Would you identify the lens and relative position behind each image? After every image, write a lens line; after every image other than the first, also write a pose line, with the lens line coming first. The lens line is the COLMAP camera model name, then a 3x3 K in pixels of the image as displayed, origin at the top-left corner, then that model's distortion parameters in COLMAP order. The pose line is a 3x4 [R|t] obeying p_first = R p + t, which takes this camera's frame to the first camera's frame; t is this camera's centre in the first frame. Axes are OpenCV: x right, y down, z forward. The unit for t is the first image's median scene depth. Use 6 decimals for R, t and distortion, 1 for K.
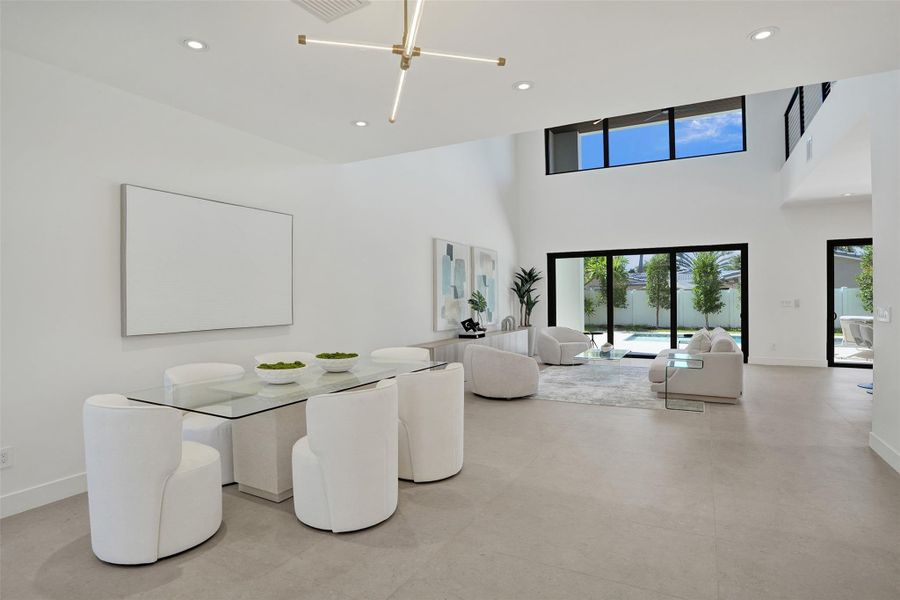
lens RADIAL K [[468.4, 0, 453.6], [0, 468.4, 300.5], [0, 0, 1]] dist [-0.047902, 0.004460]
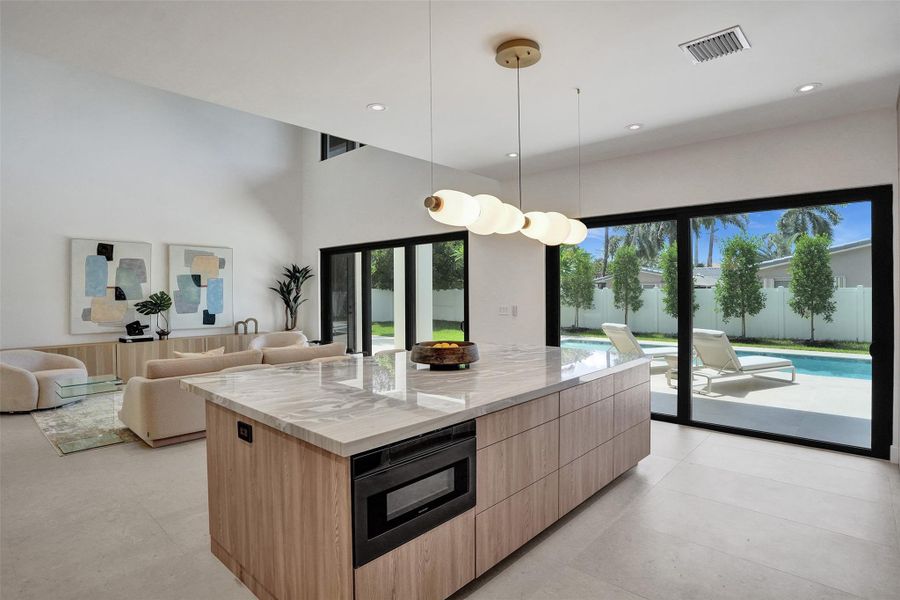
lens RADIAL K [[468.4, 0, 444.2], [0, 468.4, 303.6], [0, 0, 1]] dist [-0.047902, 0.004460]
pose [[0.966541, 0.012376, -0.256214, 0.795527], [-0.007804, 0.999792, 0.018854, -0.017937], [0.256394, -0.016224, 0.966436, 0.239040]]
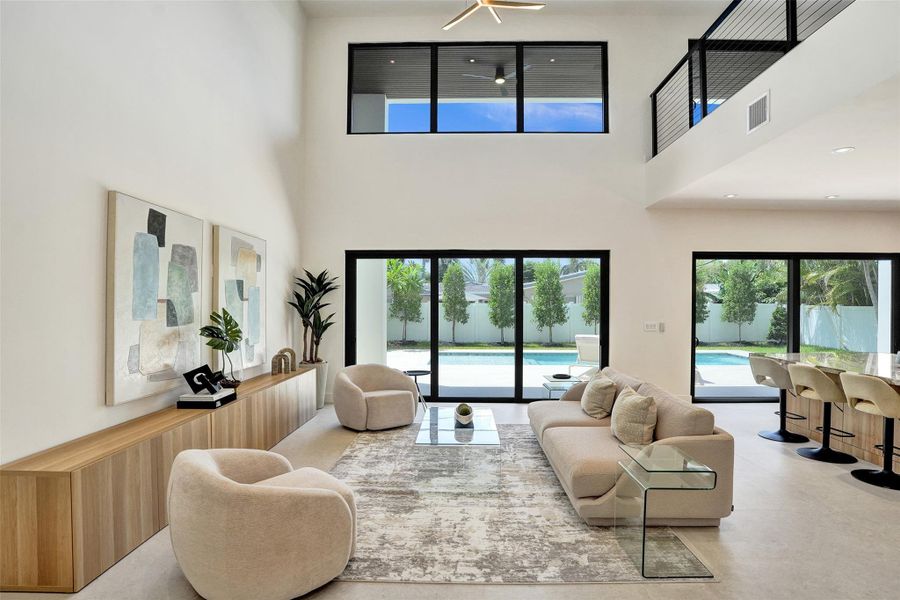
lens RADIAL K [[468.4, 0, 442.4], [0, 468.4, 303.4], [0, 0, 1]] dist [-0.047902, 0.004460]
pose [[0.902584, 0.013725, 0.430295, 0.046669], [-0.009546, 0.999884, -0.011871, -0.022220], [-0.430408, 0.006607, 0.902610, 0.406487]]
